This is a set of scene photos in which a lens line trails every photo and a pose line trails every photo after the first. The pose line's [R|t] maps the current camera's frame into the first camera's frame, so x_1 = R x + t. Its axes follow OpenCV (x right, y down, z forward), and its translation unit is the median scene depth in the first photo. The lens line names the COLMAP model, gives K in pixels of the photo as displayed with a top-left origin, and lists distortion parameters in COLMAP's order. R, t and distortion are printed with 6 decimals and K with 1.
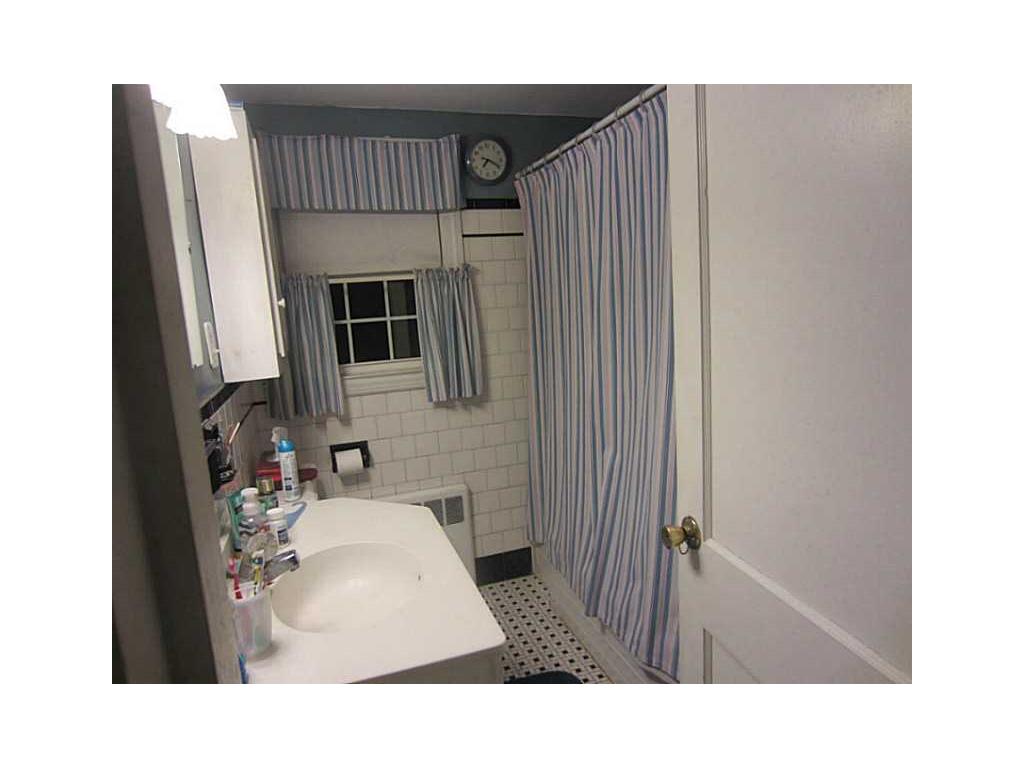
lens RADIAL K [[562.8, 0, 510.2], [0, 562.8, 383.0], [0, 0, 1]] dist [-0.024976, 0.003694]
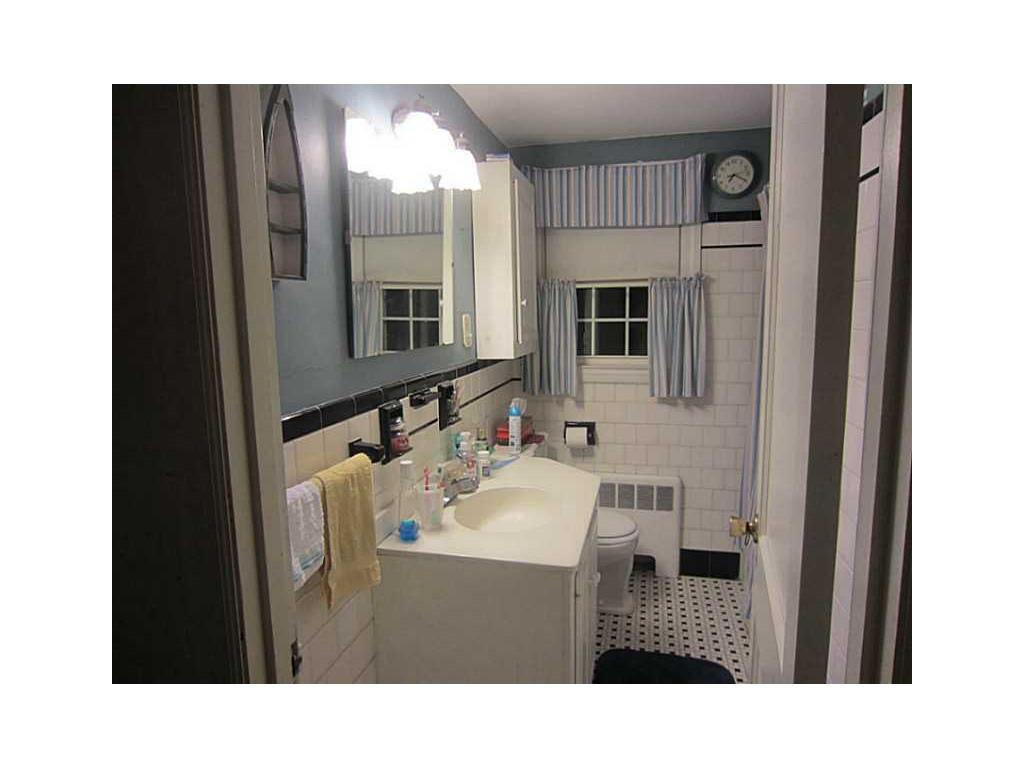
lens RADIAL K [[562.8, 0, 515.0], [0, 562.8, 383.1], [0, 0, 1]] dist [-0.024976, 0.003694]
pose [[0.846046, 0.120063, -0.519413, 0.206909], [-0.117876, 0.992325, 0.037375, -0.002767], [0.519914, 0.029605, 0.853705, -0.093119]]
